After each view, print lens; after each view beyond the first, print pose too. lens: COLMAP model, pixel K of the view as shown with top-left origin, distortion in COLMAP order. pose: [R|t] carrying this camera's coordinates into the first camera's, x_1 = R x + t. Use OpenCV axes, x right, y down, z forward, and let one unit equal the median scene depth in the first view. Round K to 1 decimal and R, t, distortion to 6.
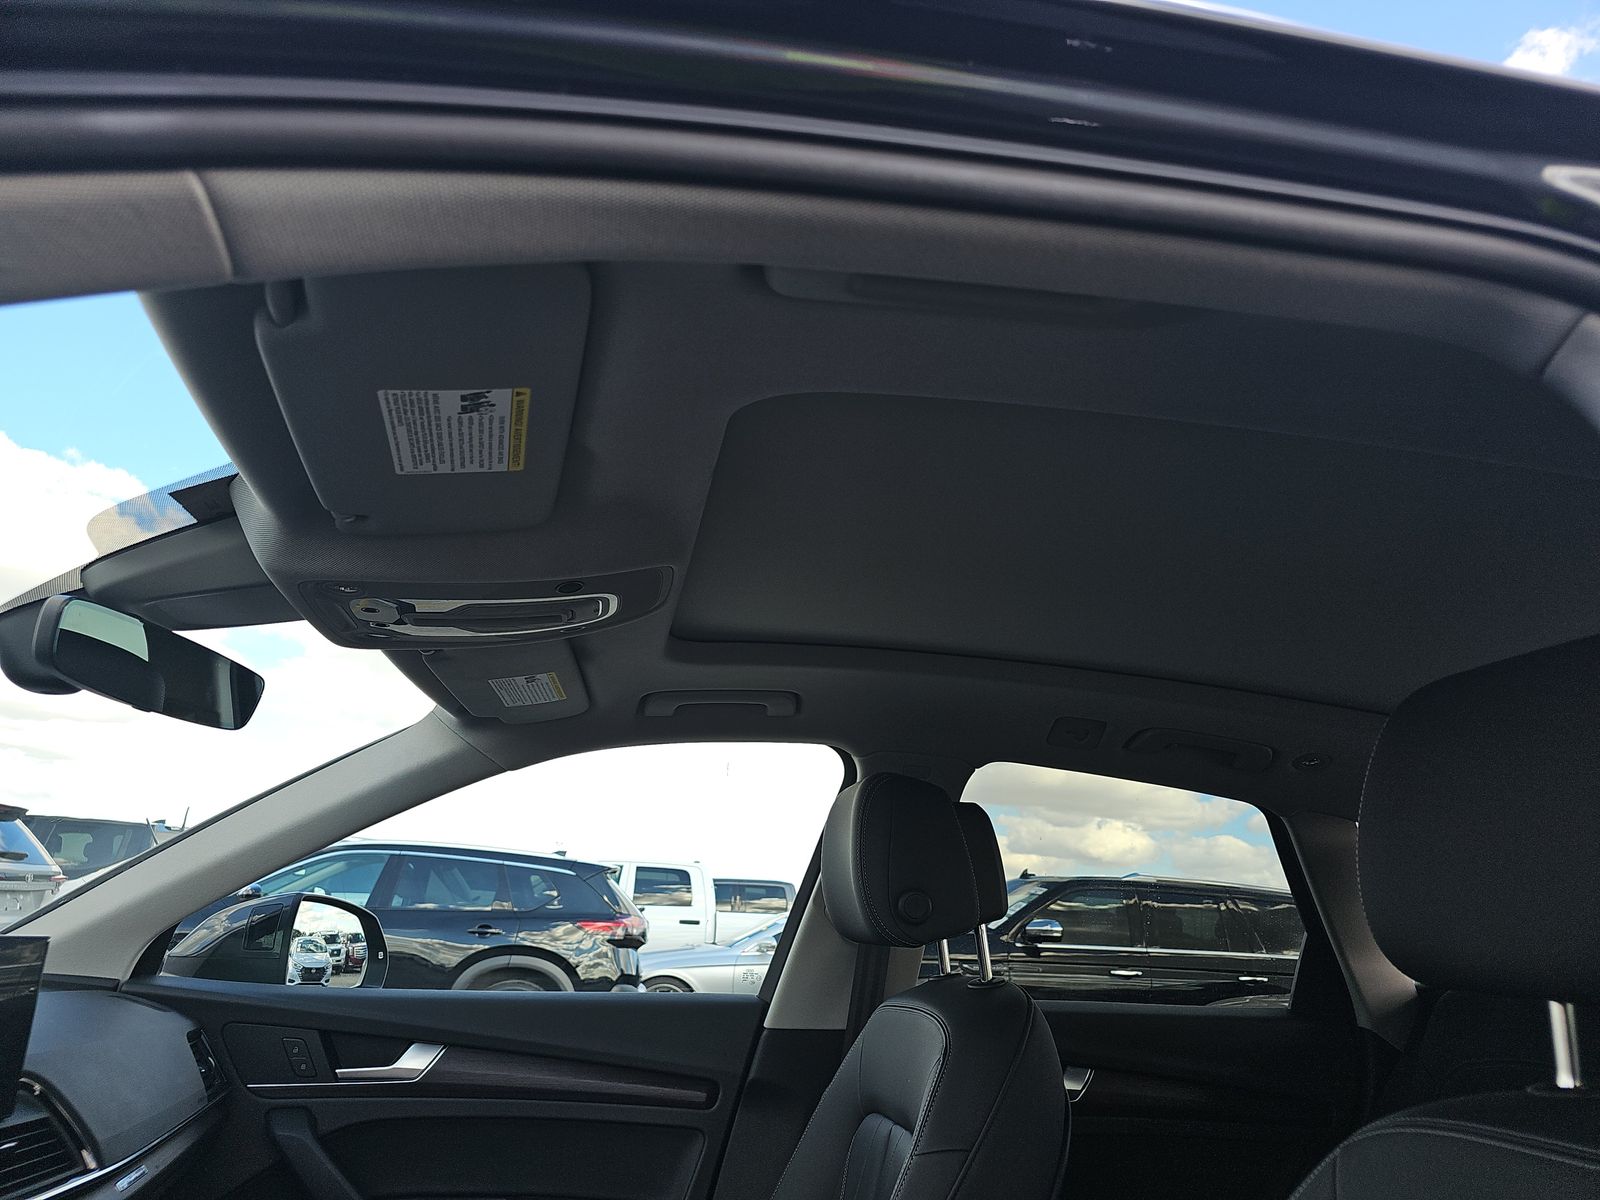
lens RADIAL K [[1076.2, 0, 800.0], [0, 1076.2, 600.0], [0, 0, 1]] dist [0.026128, -0.005426]
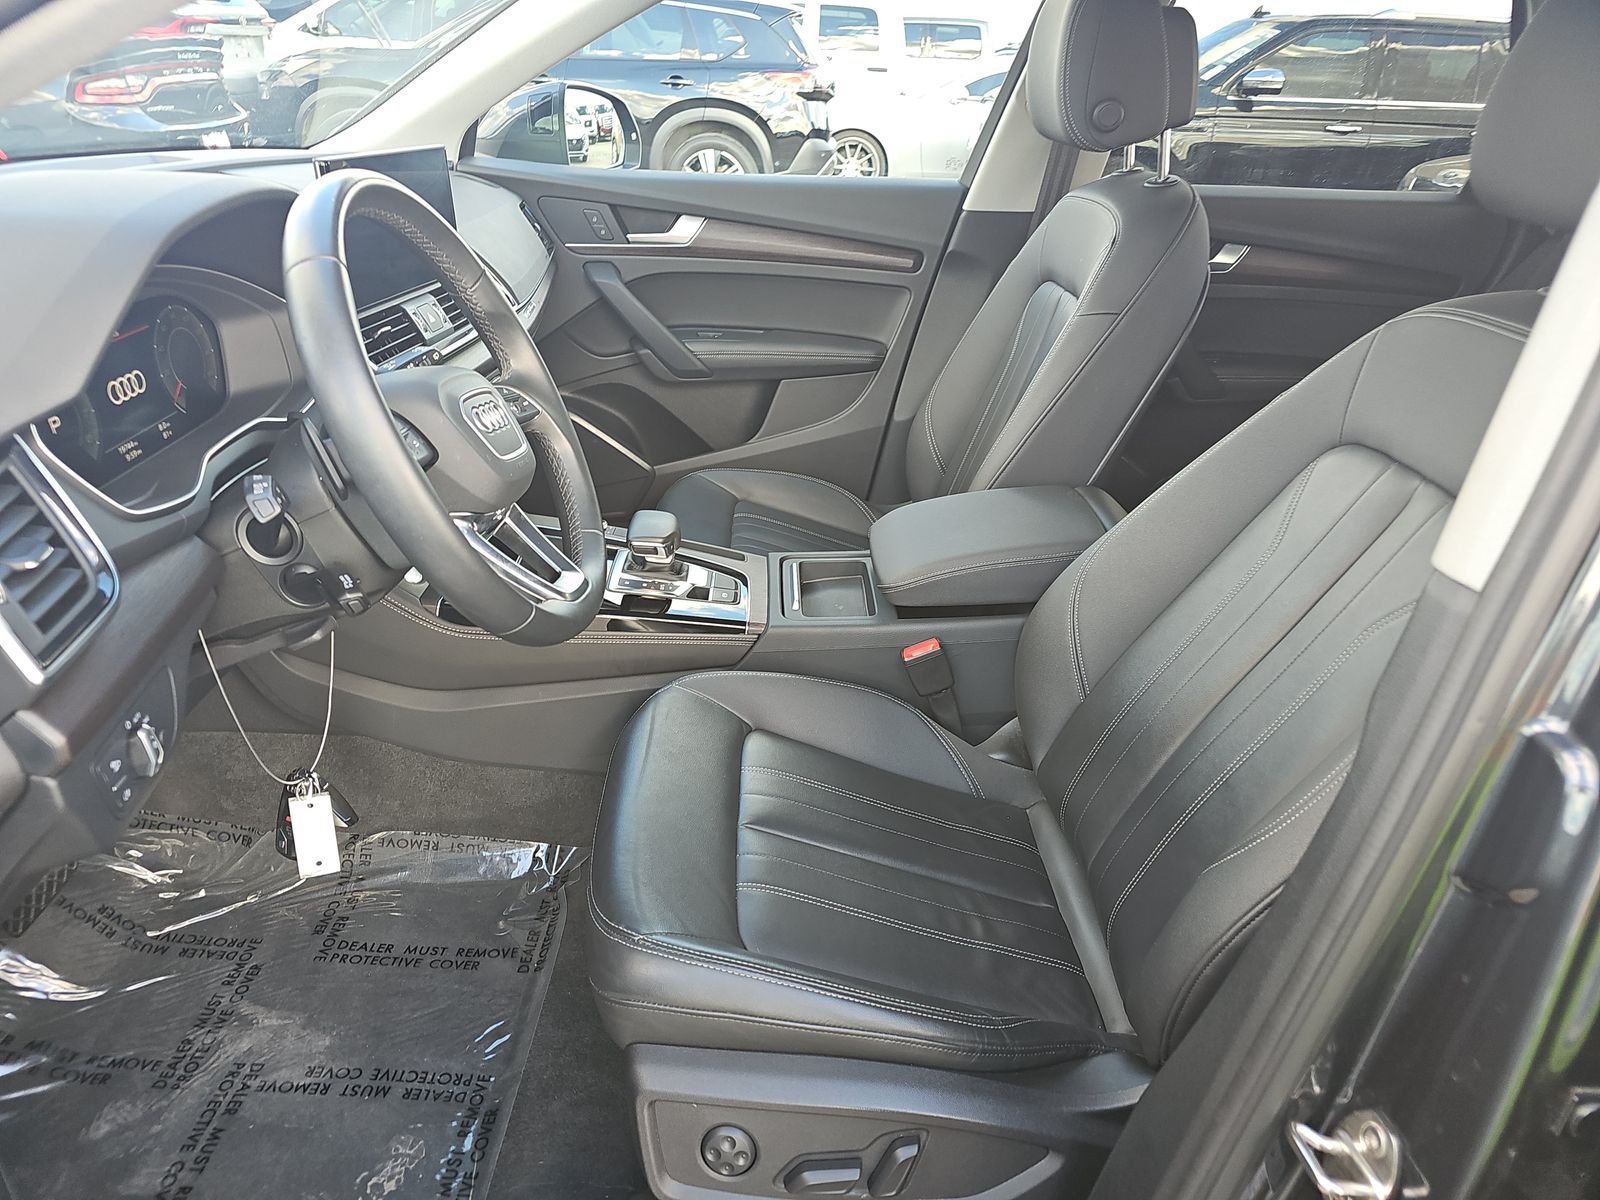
lens RADIAL K [[1039.9, 0, 800.0], [0, 1039.9, 600.0], [0, 0, 1]] dist [0.009312, -0.000853]
pose [[0.986308, 0.074532, -0.147109, -0.010768], [0.047046, 0.727809, 0.684164, -0.086882], [0.158059, -0.681718, 0.714338, -0.143794]]
